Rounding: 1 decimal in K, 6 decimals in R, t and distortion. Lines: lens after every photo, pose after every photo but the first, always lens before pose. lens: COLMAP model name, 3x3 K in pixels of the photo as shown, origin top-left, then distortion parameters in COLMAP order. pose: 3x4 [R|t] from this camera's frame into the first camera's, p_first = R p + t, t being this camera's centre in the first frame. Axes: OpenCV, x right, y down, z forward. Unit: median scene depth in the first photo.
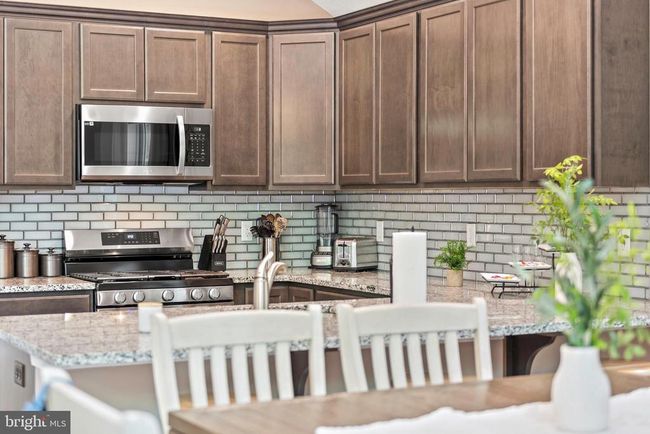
lens RADIAL K [[1108.1, 0, 325.9], [0, 1108.1, 212.9], [0, 0, 1]] dist [-0.010026, 0.000000]
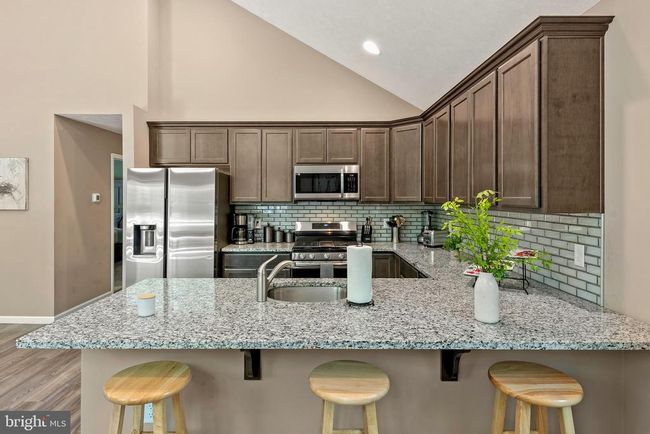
lens RADIAL K [[361.5, 0, 321.8], [0, 361.5, 199.0], [0, 0, 1]] dist [0.006121, -0.001078]
pose [[0.881719, 0.002628, -0.471768, 0.155688], [-0.007042, 0.999946, -0.007590, -0.025087], [0.471723, 0.010015, 0.881690, 0.371005]]
